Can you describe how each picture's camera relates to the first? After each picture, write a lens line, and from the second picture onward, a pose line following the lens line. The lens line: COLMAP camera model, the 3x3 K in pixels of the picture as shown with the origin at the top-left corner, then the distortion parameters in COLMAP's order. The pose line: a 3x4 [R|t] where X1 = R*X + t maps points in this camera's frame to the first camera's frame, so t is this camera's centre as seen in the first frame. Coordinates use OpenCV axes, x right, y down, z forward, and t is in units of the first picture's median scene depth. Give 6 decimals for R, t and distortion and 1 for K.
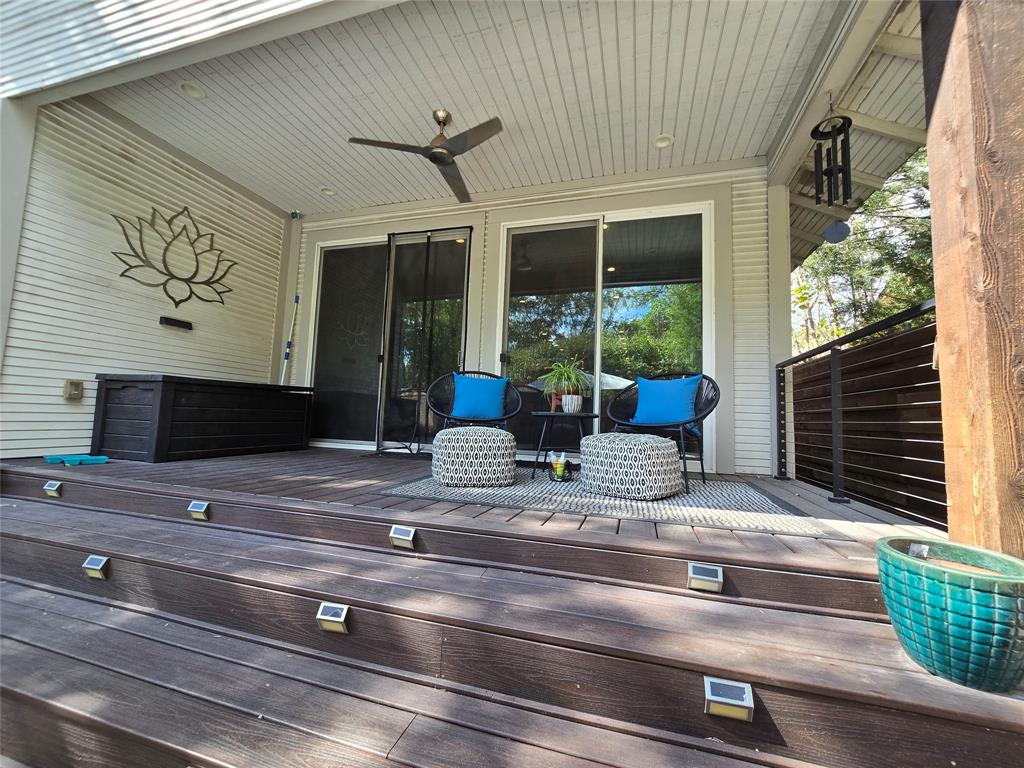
lens RADIAL K [[420.9, 0, 512.7], [0, 420.9, 381.8], [0, 0, 1]] dist [-0.001686, 0.000255]
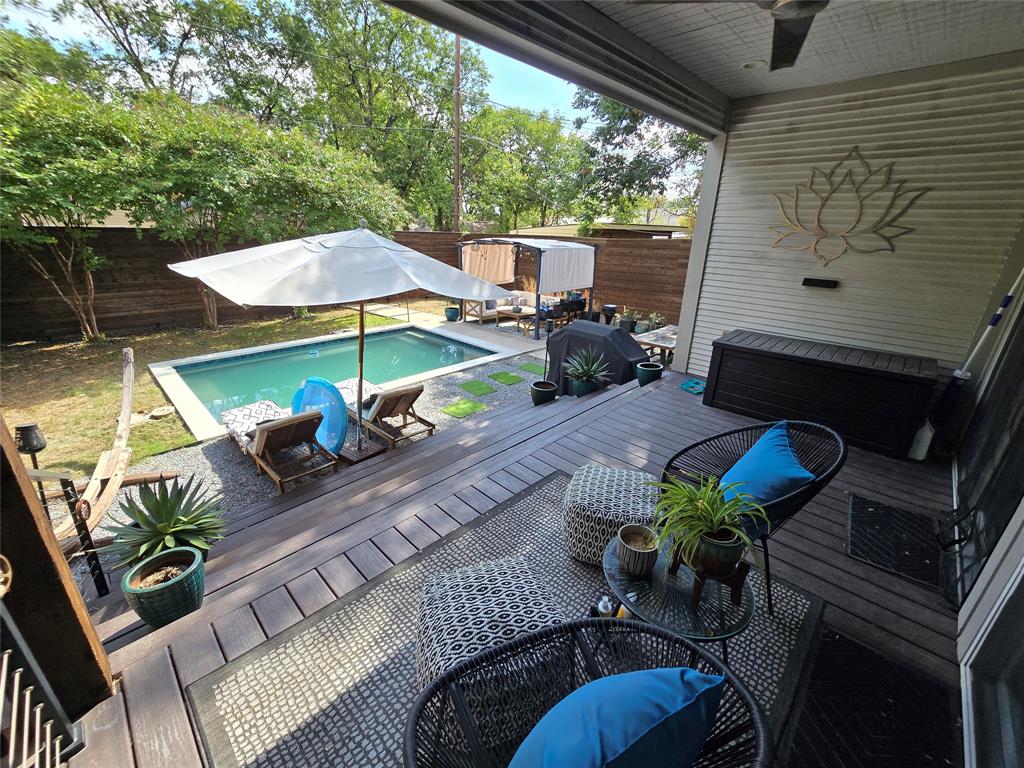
lens RADIAL K [[420.9, 0, 512.9], [0, 420.9, 385.5], [0, 0, 1]] dist [-0.001686, 0.000255]
pose [[-0.464122, 0.264861, -0.845245, 0.422296], [0.028189, 0.958181, 0.284771, -0.198894], [0.885322, 0.108342, -0.452179, 0.787988]]
